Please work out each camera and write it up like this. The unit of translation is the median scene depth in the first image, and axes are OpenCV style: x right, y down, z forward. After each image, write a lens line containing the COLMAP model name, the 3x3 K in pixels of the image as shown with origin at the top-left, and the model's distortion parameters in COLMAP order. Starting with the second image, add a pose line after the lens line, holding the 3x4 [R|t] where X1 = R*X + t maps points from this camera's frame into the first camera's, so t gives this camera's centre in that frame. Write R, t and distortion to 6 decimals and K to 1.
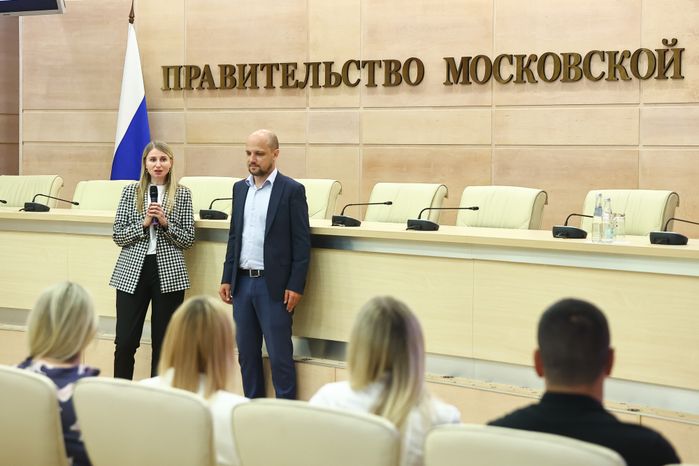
lens RADIAL K [[1501.9, 0, 349.5], [0, 1501.9, 233.0], [0, 0, 1]] dist [-0.003670, 0.018278]
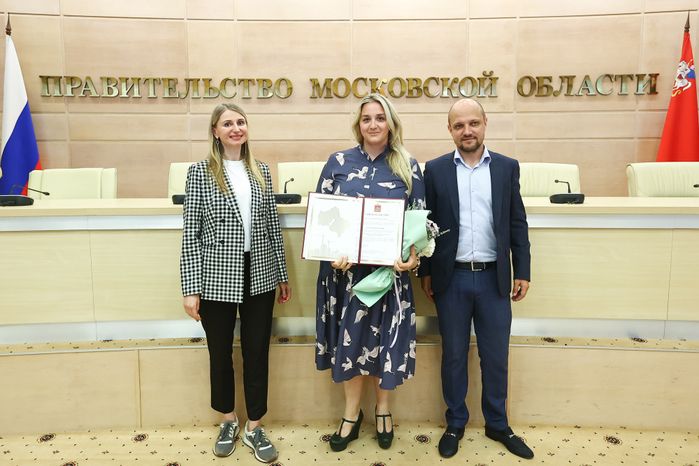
lens RADIAL K [[486.7, 0, 351.8], [0, 486.7, 224.2], [0, 0, 1]] dist [-0.003502, 0.000499]
pose [[0.784133, -0.086639, 0.614515, -0.205397], [0.042856, 0.995403, 0.085654, -0.016411], [-0.619111, -0.040828, 0.784241, 0.606739]]
